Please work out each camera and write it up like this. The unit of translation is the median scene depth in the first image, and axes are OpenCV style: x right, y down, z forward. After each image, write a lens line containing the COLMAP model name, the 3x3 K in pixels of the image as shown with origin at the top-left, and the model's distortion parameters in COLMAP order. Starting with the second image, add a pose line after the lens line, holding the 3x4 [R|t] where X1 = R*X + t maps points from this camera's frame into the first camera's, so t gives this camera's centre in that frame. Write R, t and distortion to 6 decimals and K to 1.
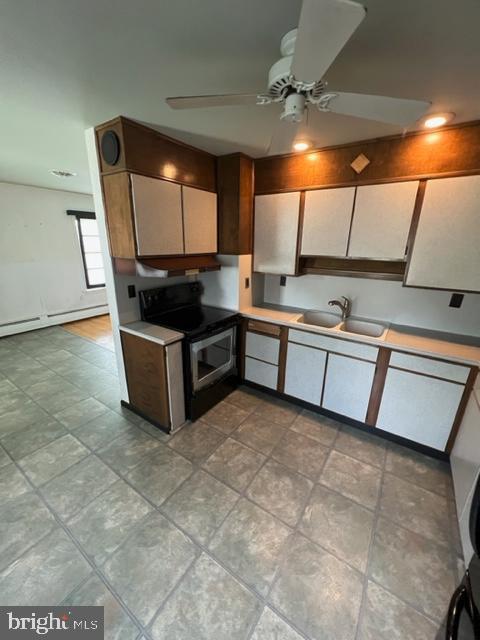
lens RADIAL K [[256.3, 0, 239.5], [0, 256.3, 321.3], [0, 0, 1]] dist [0.000510, -0.000514]
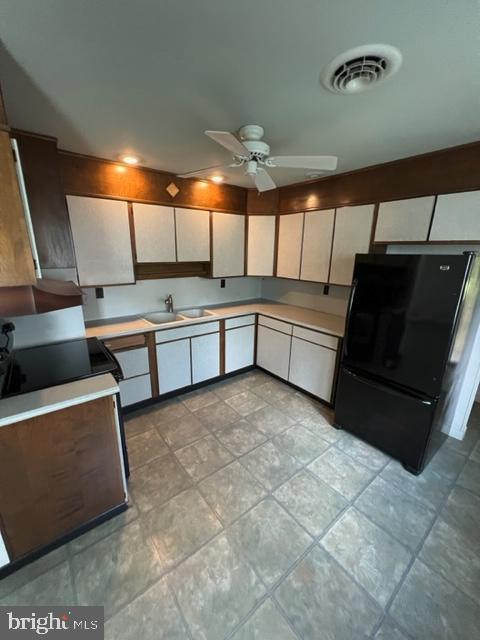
lens RADIAL K [[254.8, 0, 239.2], [0, 254.8, 320.6], [0, 0, 1]] dist [-0.001513, 0.000388]
pose [[0.308391, -0.266315, 0.913220, -0.761806], [0.277755, 0.943386, 0.181315, -0.131178], [-0.909806, 0.197735, 0.364902, 0.350168]]
